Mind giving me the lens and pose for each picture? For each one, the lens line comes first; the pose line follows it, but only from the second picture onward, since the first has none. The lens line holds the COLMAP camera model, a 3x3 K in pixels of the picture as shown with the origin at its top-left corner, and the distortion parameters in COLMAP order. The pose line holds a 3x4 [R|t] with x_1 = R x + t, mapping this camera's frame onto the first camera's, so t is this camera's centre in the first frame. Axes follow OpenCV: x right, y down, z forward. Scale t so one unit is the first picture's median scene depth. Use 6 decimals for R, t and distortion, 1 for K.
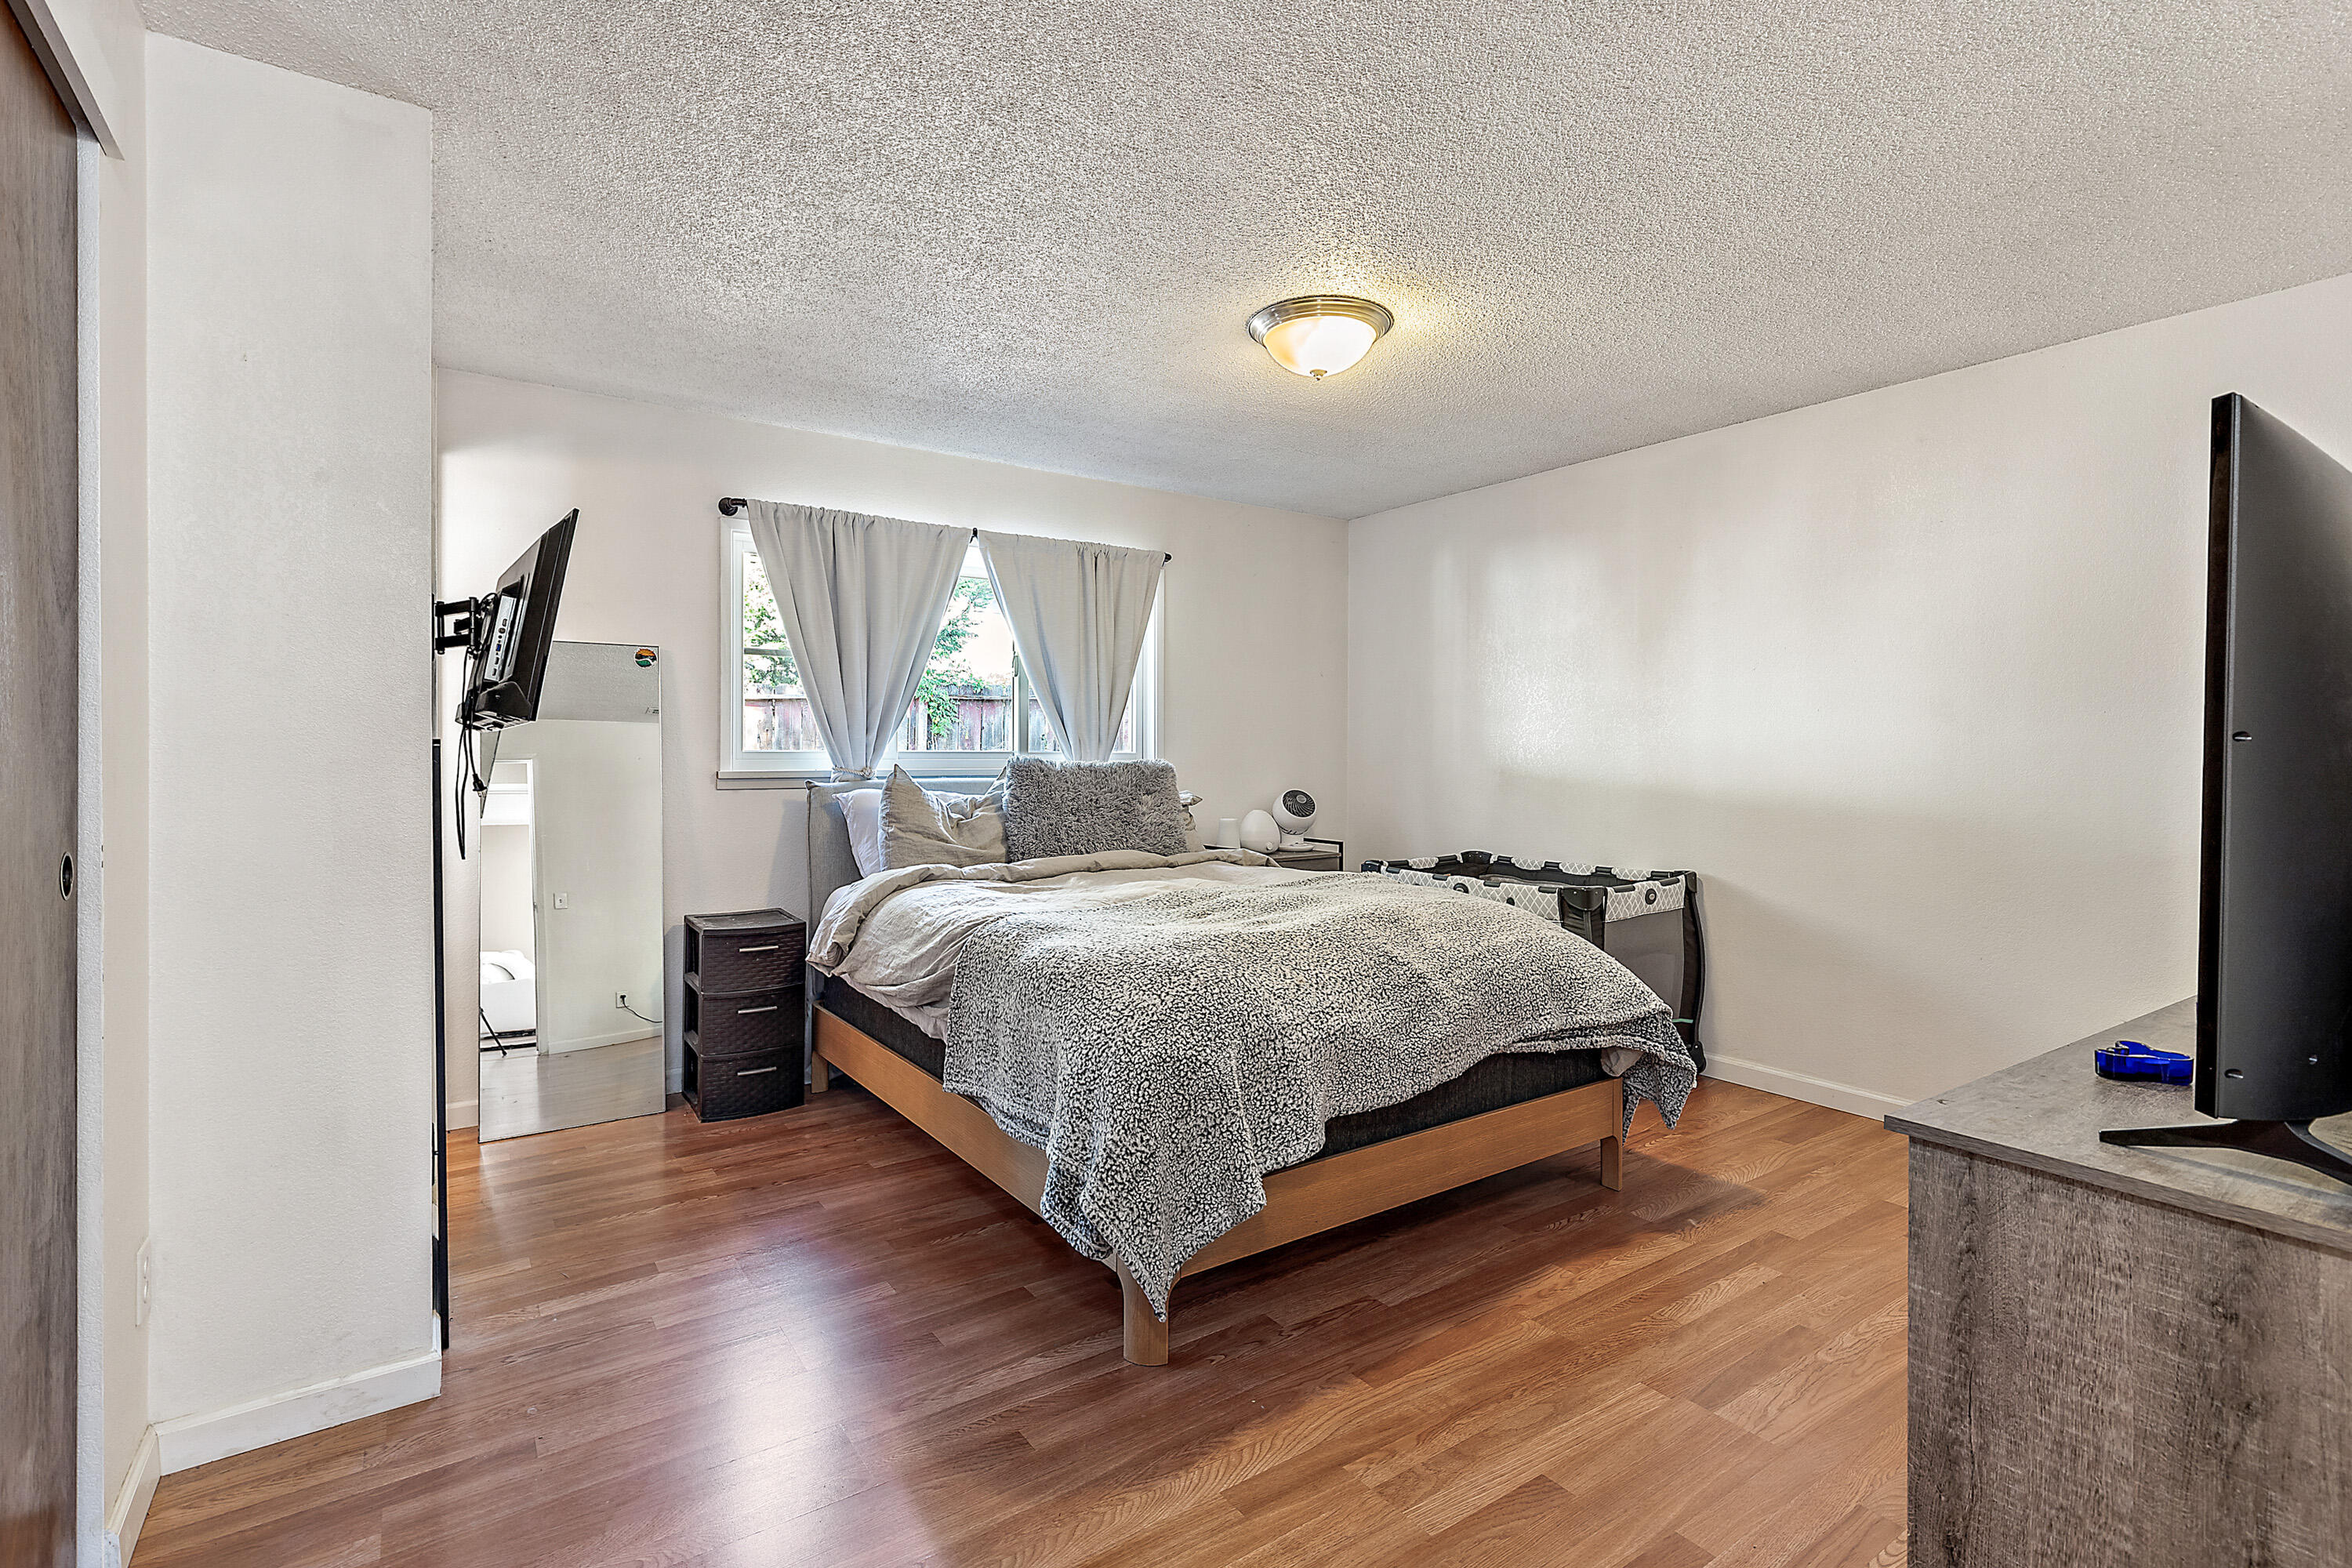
lens RADIAL K [[1080.3, 0, 1179.6], [0, 1080.3, 790.0], [0, 0, 1]] dist [0.011145, -0.000184]
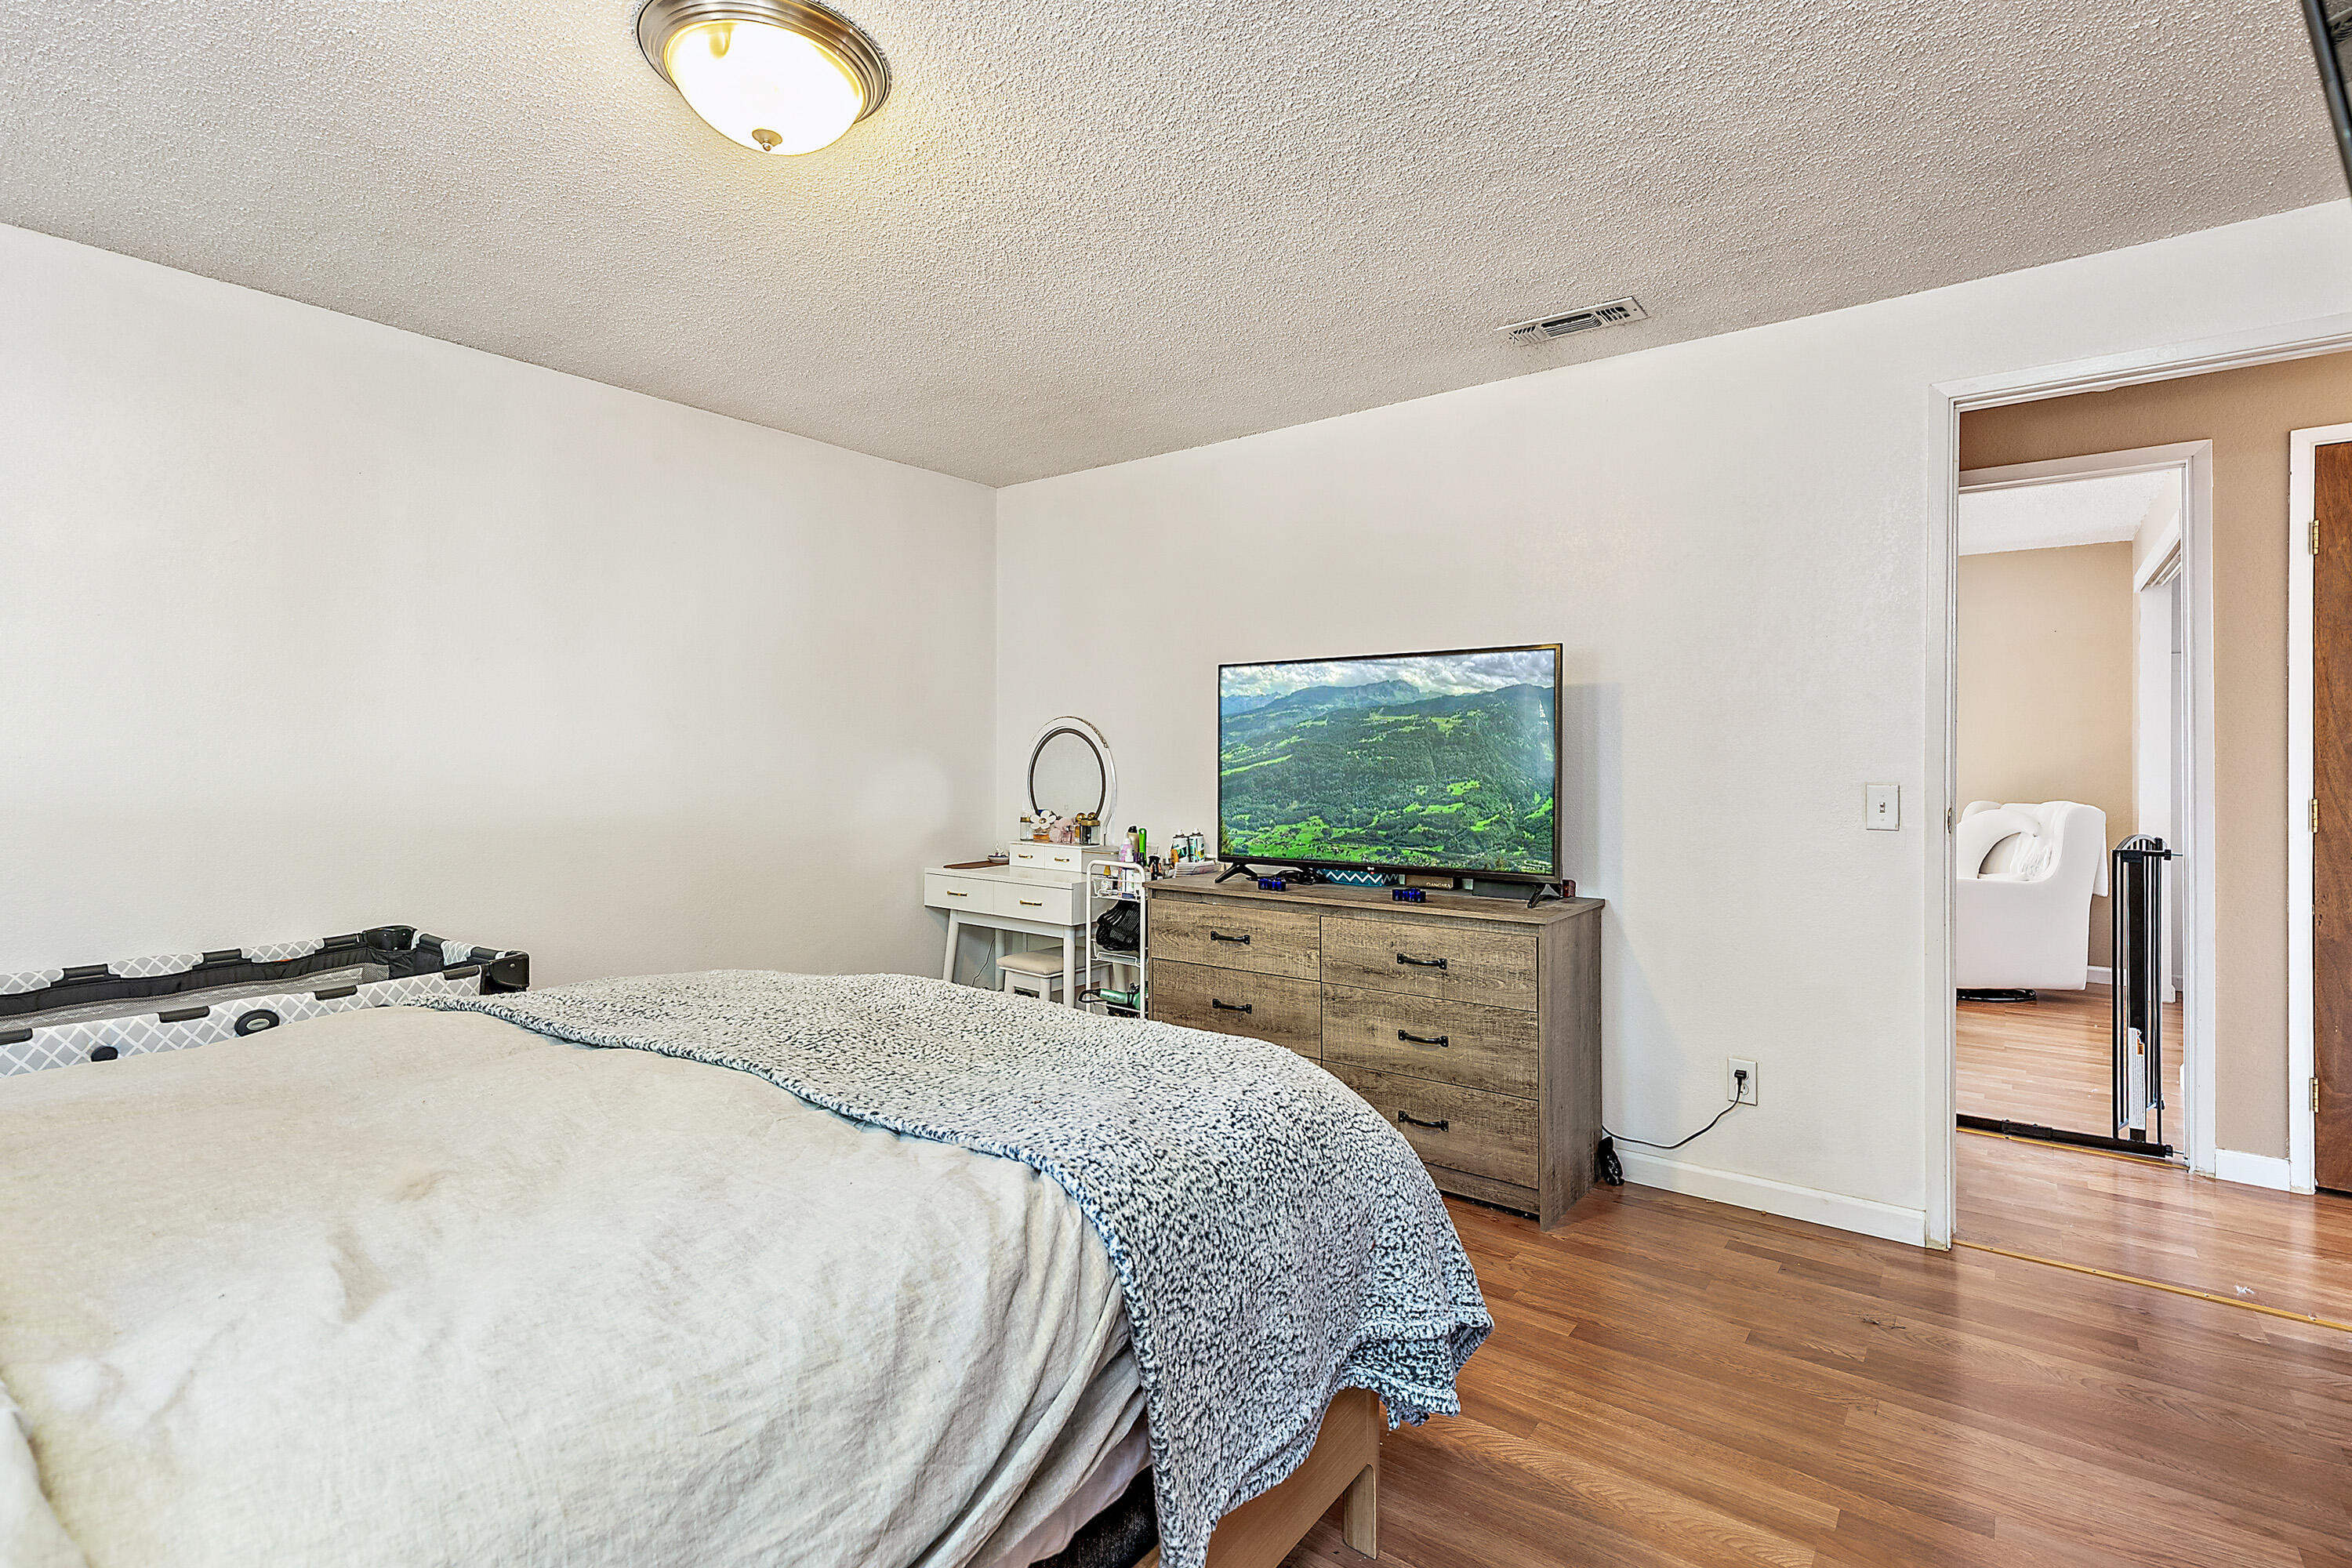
lens RADIAL K [[1098.2, 0, 1170.5], [0, 1098.2, 759.3], [0, 0, 1]] dist [-0.000604, -0.000141]
pose [[-0.316799, 0.001984, 0.948491, -0.797104], [0.014952, 0.999884, 0.002903, -0.049303], [-0.948375, 0.015102, -0.316792, 1.476169]]
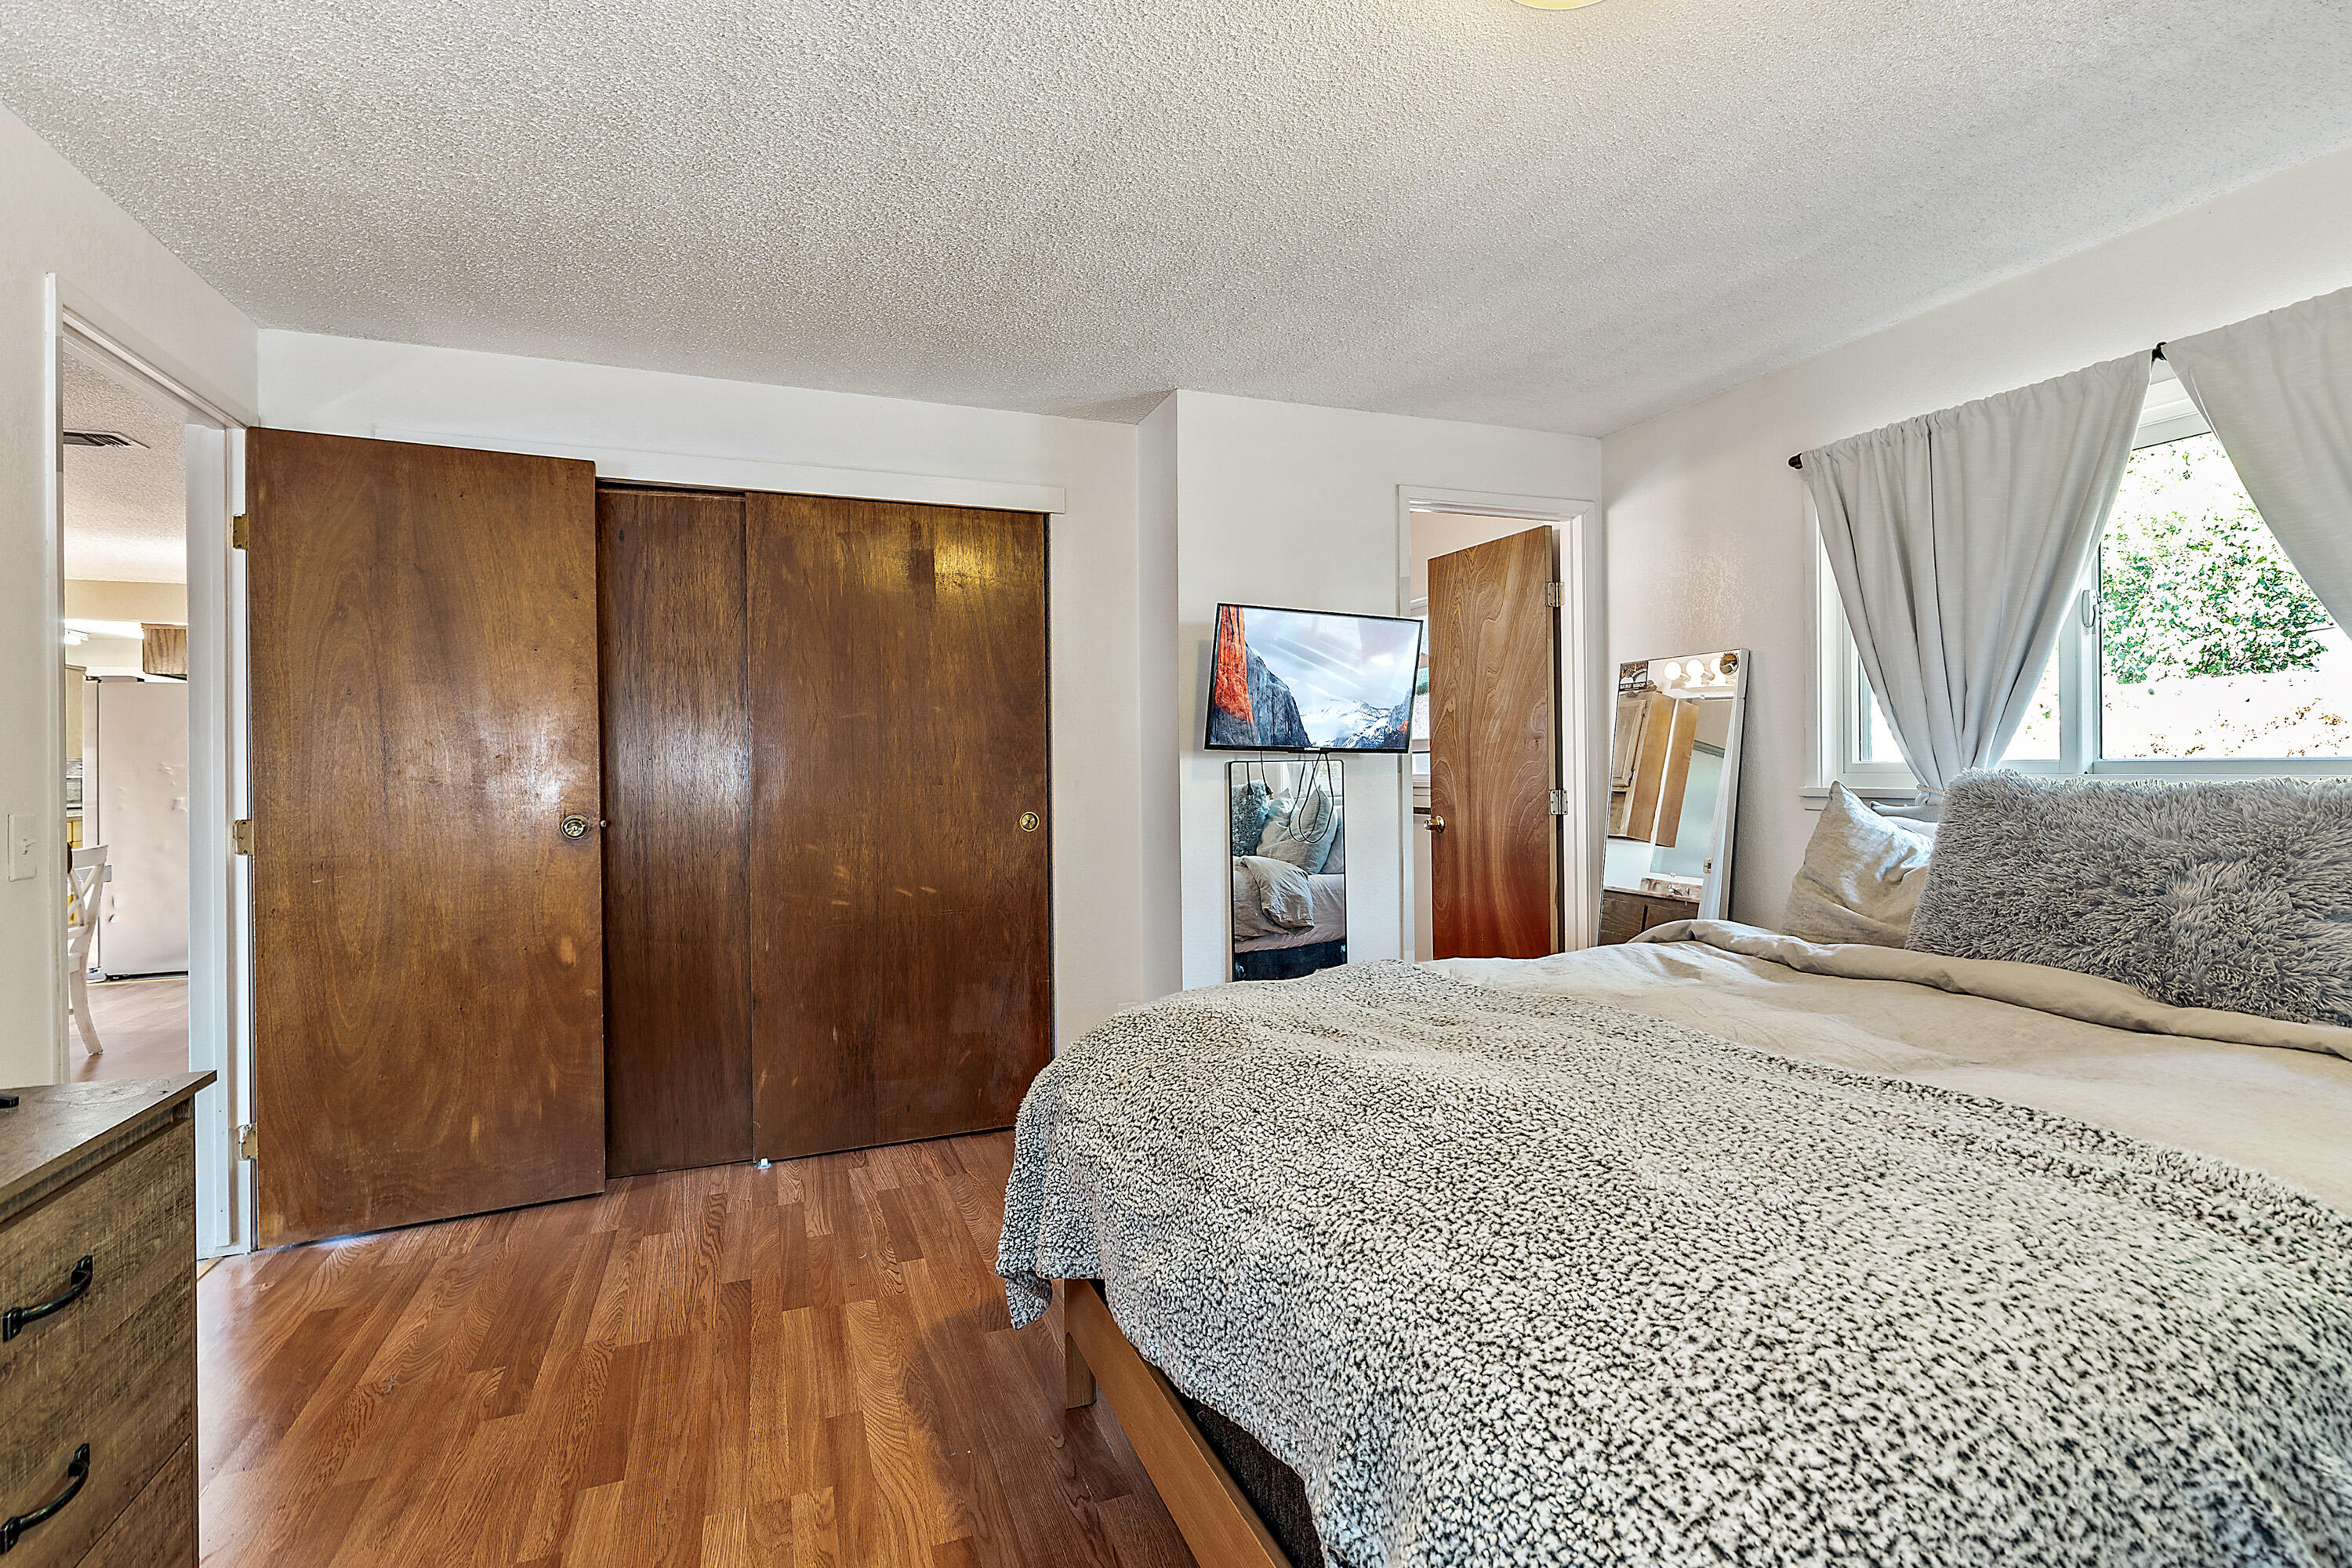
lens RADIAL K [[1080.3, 0, 1179.6], [0, 1080.3, 790.0], [0, 0, 1]] dist [0.011145, -0.000184]
pose [[-0.216941, 0.024553, -0.975876, 0.967099], [-0.012025, 0.999541, 0.027822, -0.063314], [0.976111, 0.017771, -0.216546, 1.384014]]
